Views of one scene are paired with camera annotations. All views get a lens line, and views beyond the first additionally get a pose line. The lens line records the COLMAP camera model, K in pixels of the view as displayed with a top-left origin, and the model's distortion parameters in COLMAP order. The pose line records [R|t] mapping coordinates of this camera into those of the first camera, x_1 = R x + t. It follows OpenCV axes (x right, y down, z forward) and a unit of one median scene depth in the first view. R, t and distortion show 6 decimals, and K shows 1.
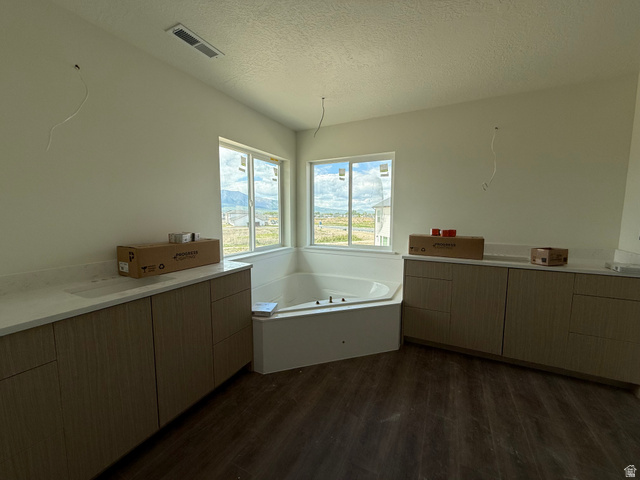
lens RADIAL K [[256.2, 0, 320.0], [0, 256.2, 240.0], [0, 0, 1]] dist [-0.011953, 0.000024]
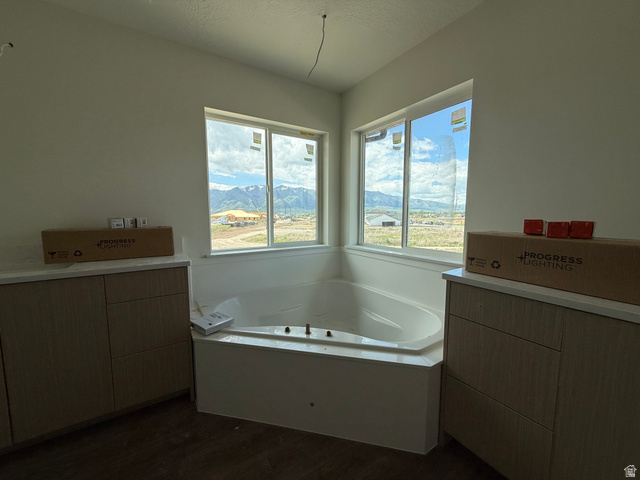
lens RADIAL K [[256.2, 0, 320.0], [0, 256.2, 240.0], [0, 0, 1]] dist [-0.011953, 0.000024]
pose [[0.860996, 0.049405, -0.506206, 0.294484], [-0.049254, 0.998692, 0.013696, 0.002265], [0.506221, 0.013141, 0.862304, 0.365033]]
